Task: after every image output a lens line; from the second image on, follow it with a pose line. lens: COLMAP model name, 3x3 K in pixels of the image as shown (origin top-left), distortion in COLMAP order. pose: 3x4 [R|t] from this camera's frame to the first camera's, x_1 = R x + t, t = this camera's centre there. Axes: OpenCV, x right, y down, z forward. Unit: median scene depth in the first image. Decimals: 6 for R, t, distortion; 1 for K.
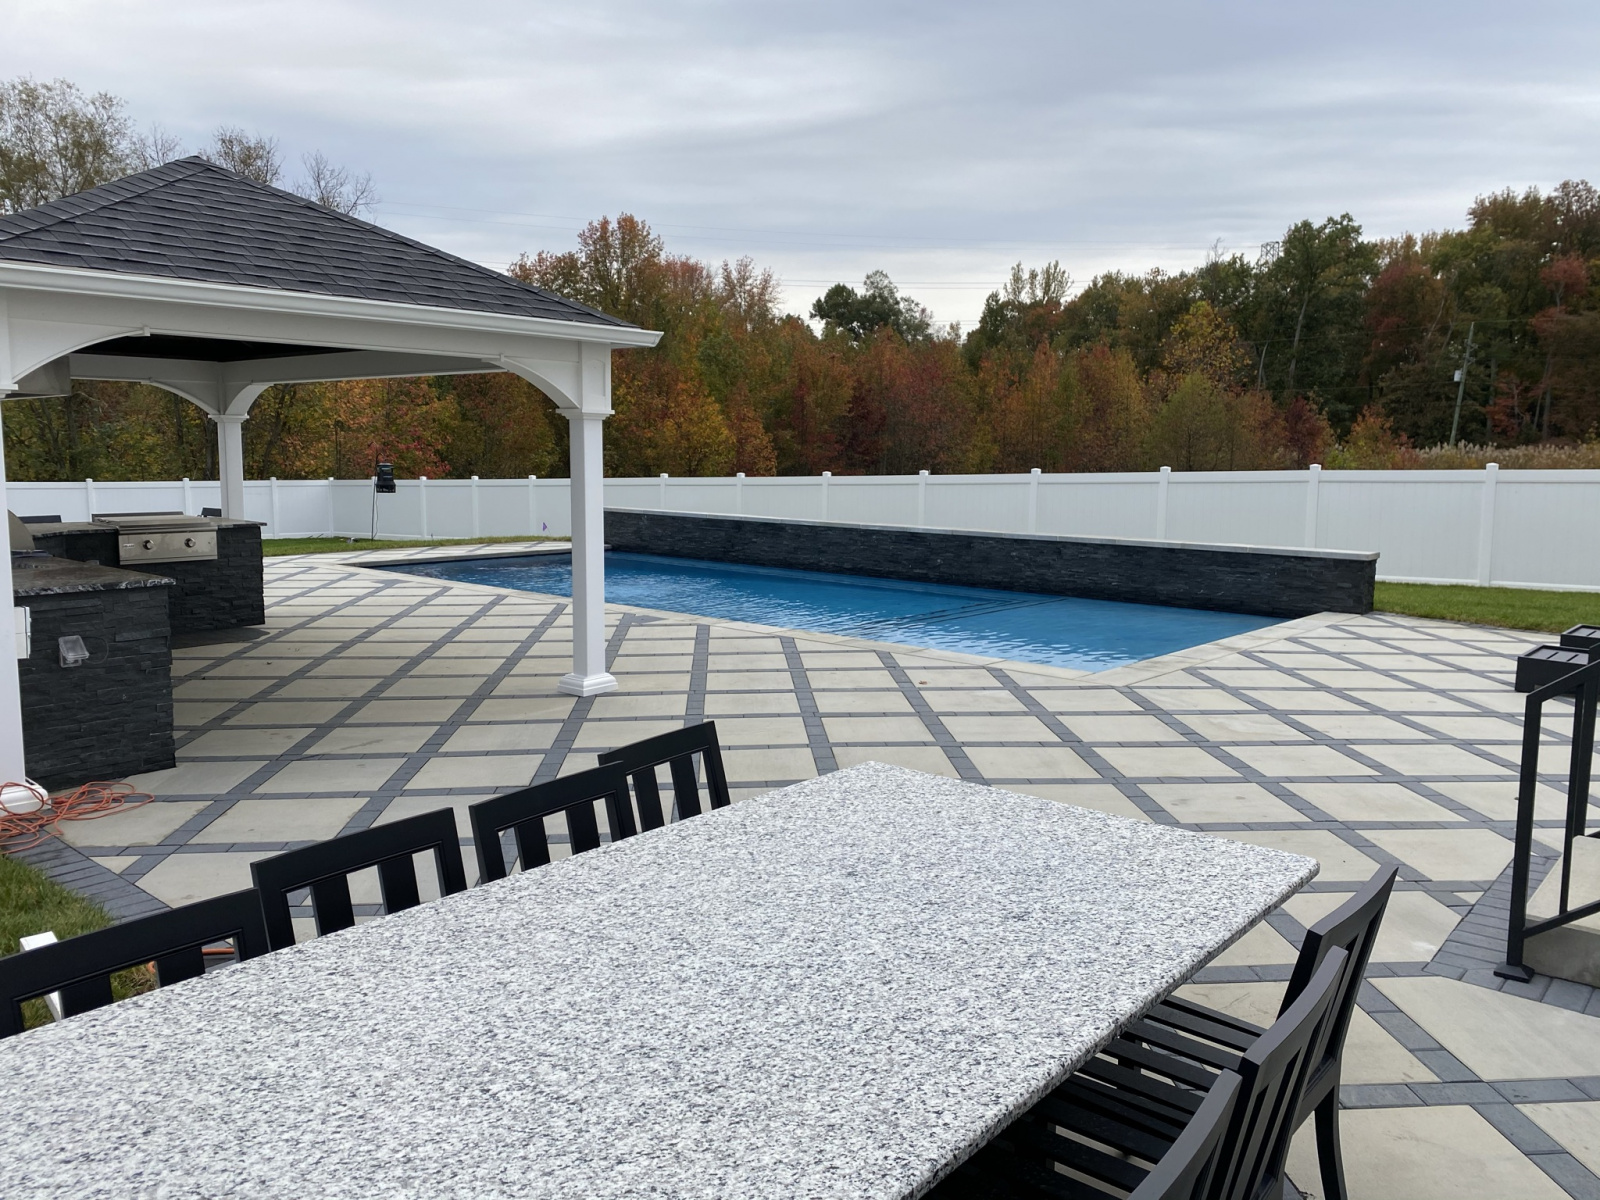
lens RADIAL K [[1225.9, 0, 820.1], [0, 1225.9, 595.6], [0, 0, 1]] dist [0.028257, -0.054127]
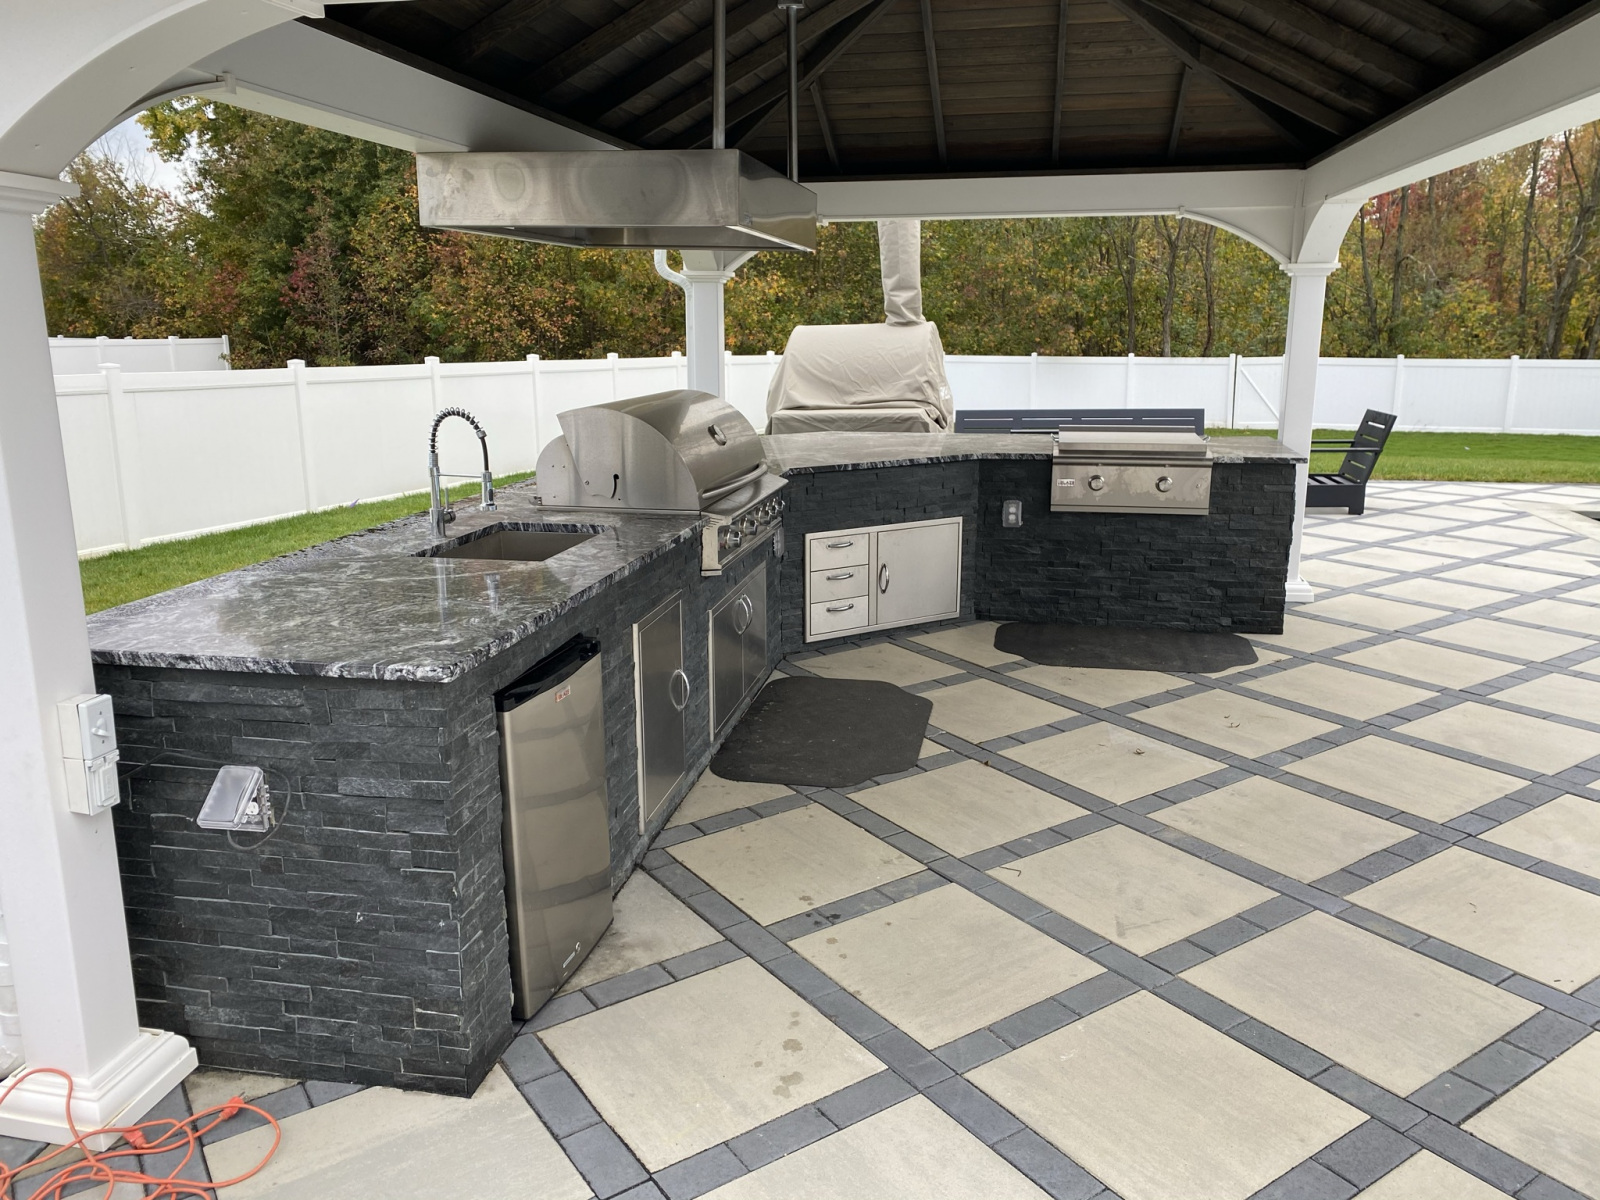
lens RADIAL K [[1225.9, 0, 820.1], [0, 1225.9, 595.6], [0, 0, 1]] dist [0.028257, -0.054127]
pose [[0.505444, 0.183553, -0.843110, -0.082923], [-0.096381, 0.983007, 0.156229, -0.065697], [0.857460, 0.002294, 0.514546, 0.540380]]
